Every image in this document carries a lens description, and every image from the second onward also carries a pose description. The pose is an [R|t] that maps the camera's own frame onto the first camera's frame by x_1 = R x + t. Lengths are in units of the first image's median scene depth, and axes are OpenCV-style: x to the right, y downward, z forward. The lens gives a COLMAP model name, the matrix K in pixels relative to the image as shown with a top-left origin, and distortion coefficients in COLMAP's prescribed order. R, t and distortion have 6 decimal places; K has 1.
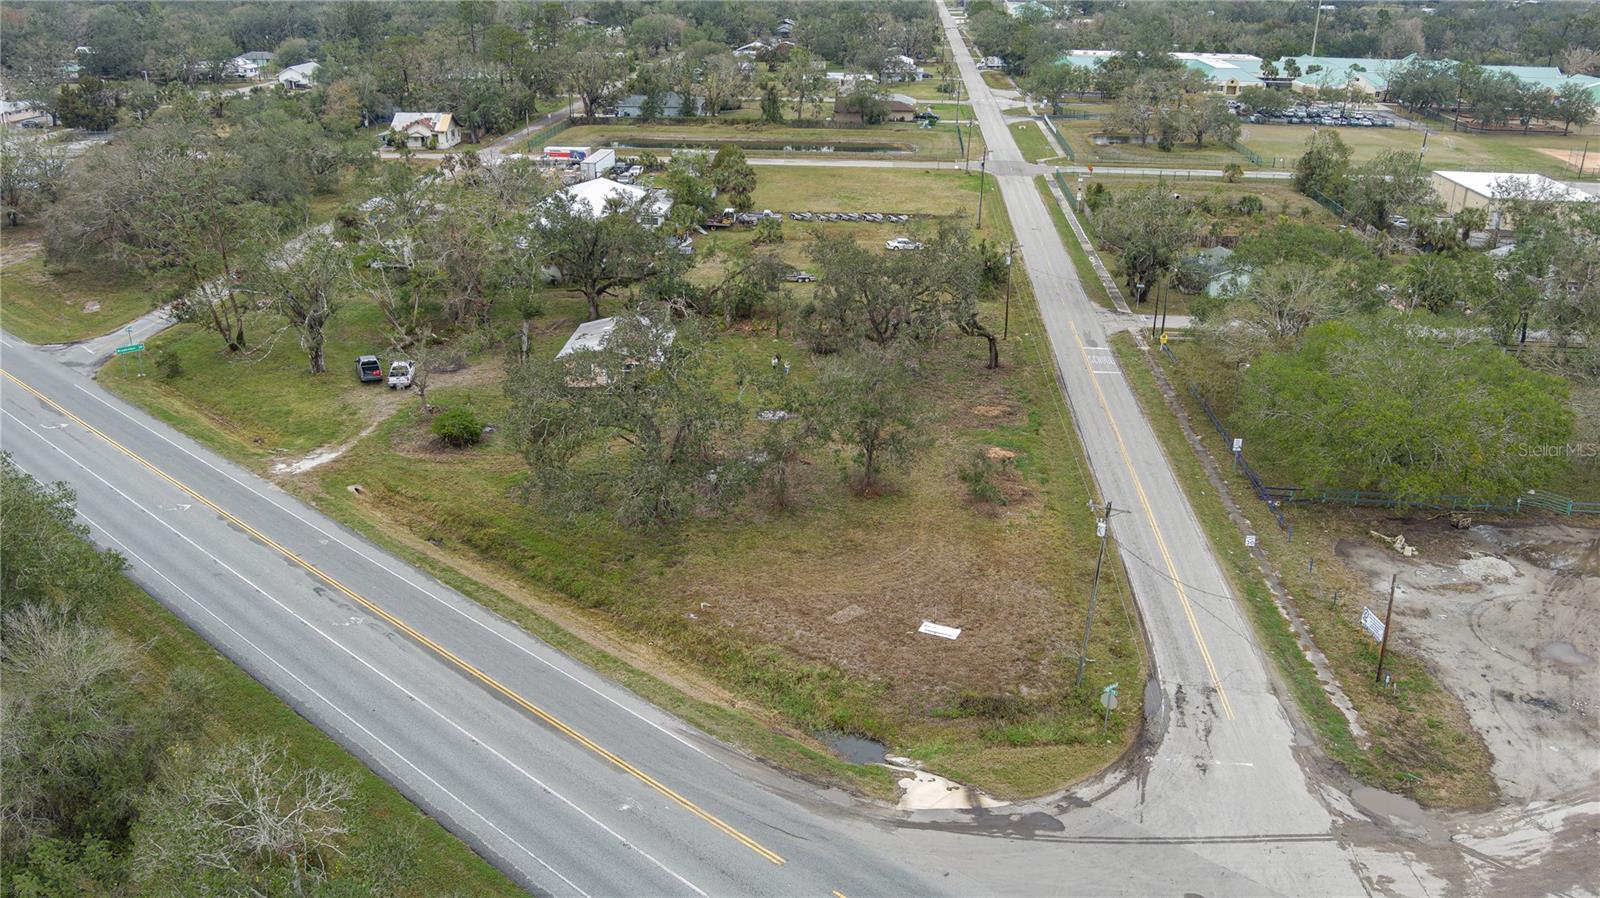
lens RADIAL K [[1300.1, 0, 821.5], [0, 1300.1, 438.3], [0, 0, 1]] dist [-0.055560, 0.009437]
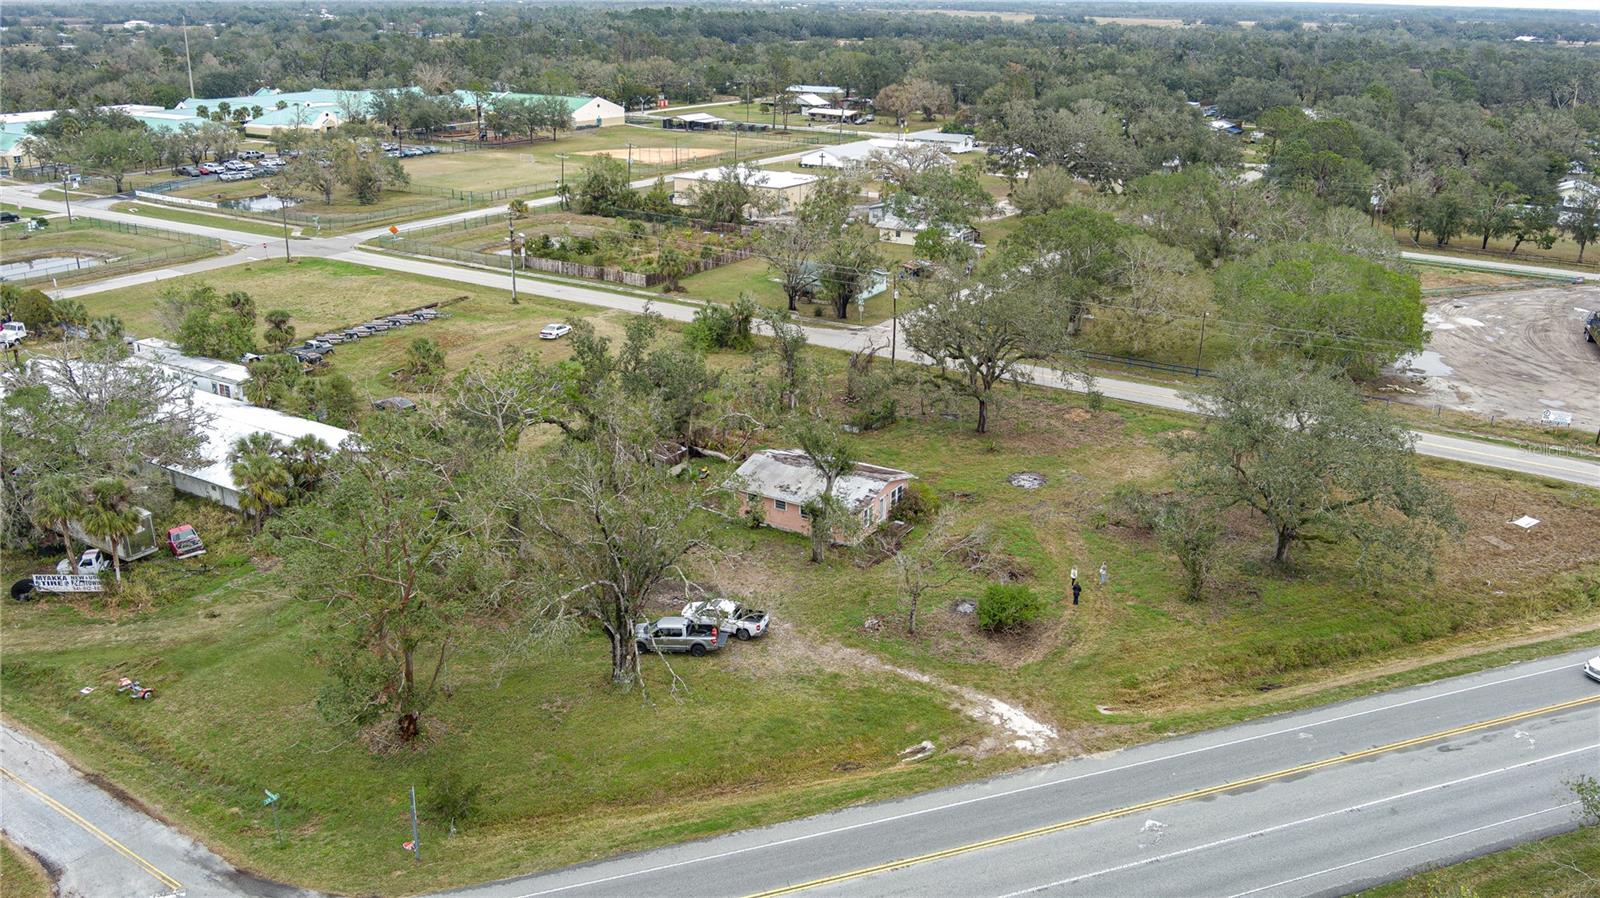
lens RADIAL K [[1300.1, 0, 807.6], [0, 1300.1, 460.4], [0, 0, 1]] dist [-0.055560, 0.009437]
pose [[0.473207, -0.306578, 0.825885, -1.197164], [0.312635, 0.934913, 0.167920, -0.324297], [-0.823611, 0.178740, 0.538254, 0.842341]]
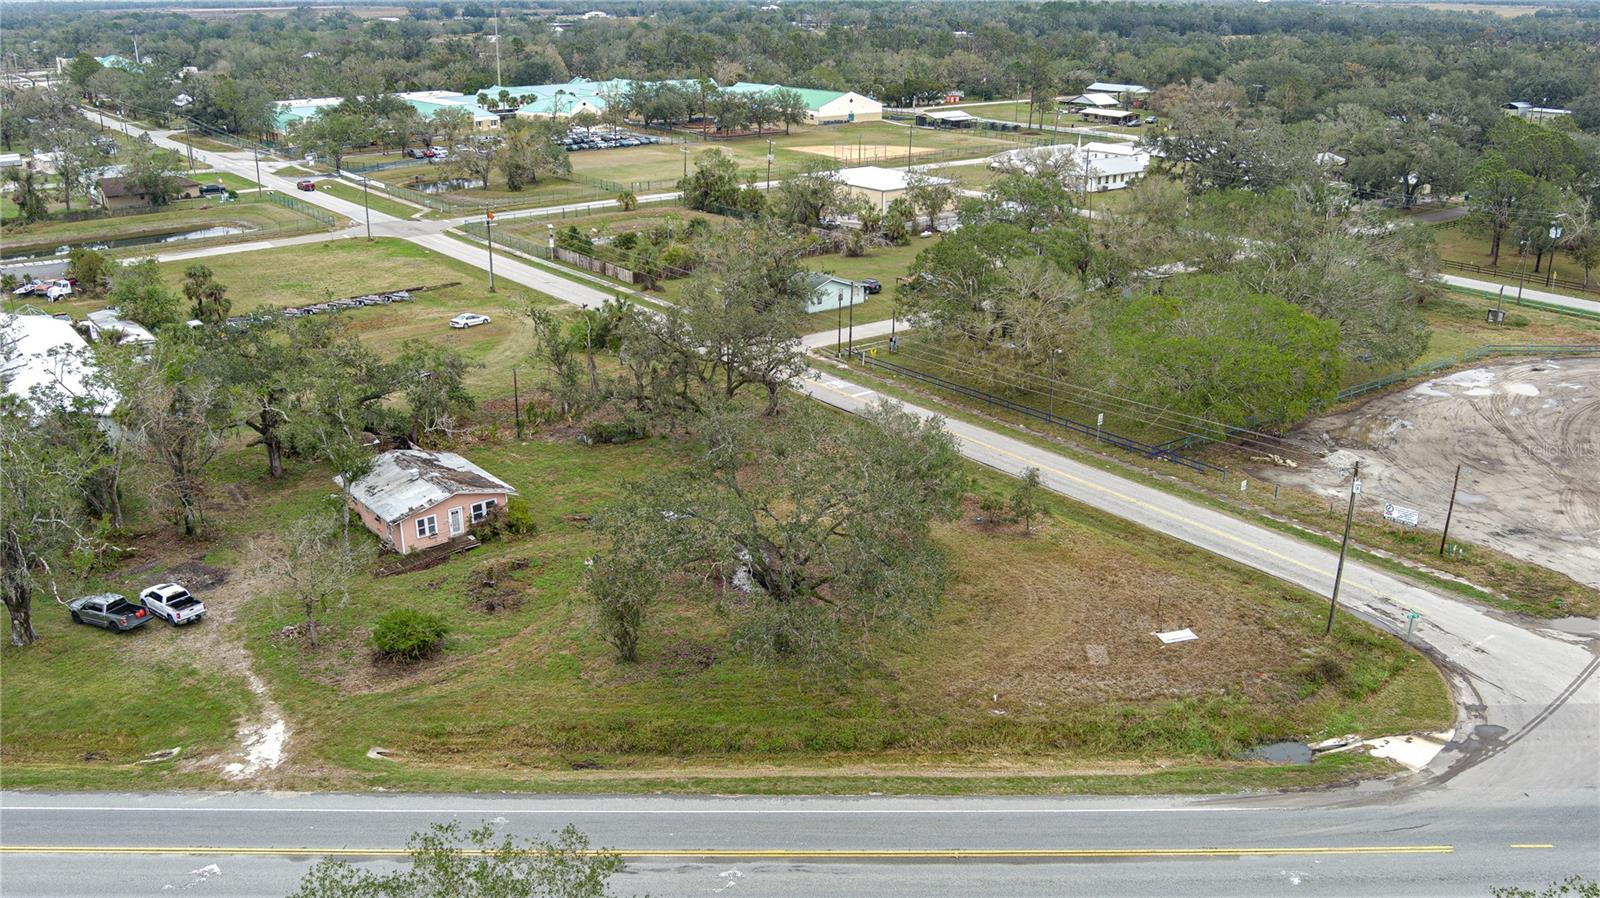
lens RADIAL K [[1300.1, 0, 808.5], [0, 1300.1, 485.6], [0, 0, 1]] dist [-0.055560, 0.009437]
pose [[0.749211, -0.254705, 0.611398, -0.685473], [0.250739, 0.963469, 0.094117, -0.130743], [-0.613035, 0.082788, 0.785706, 0.331053]]
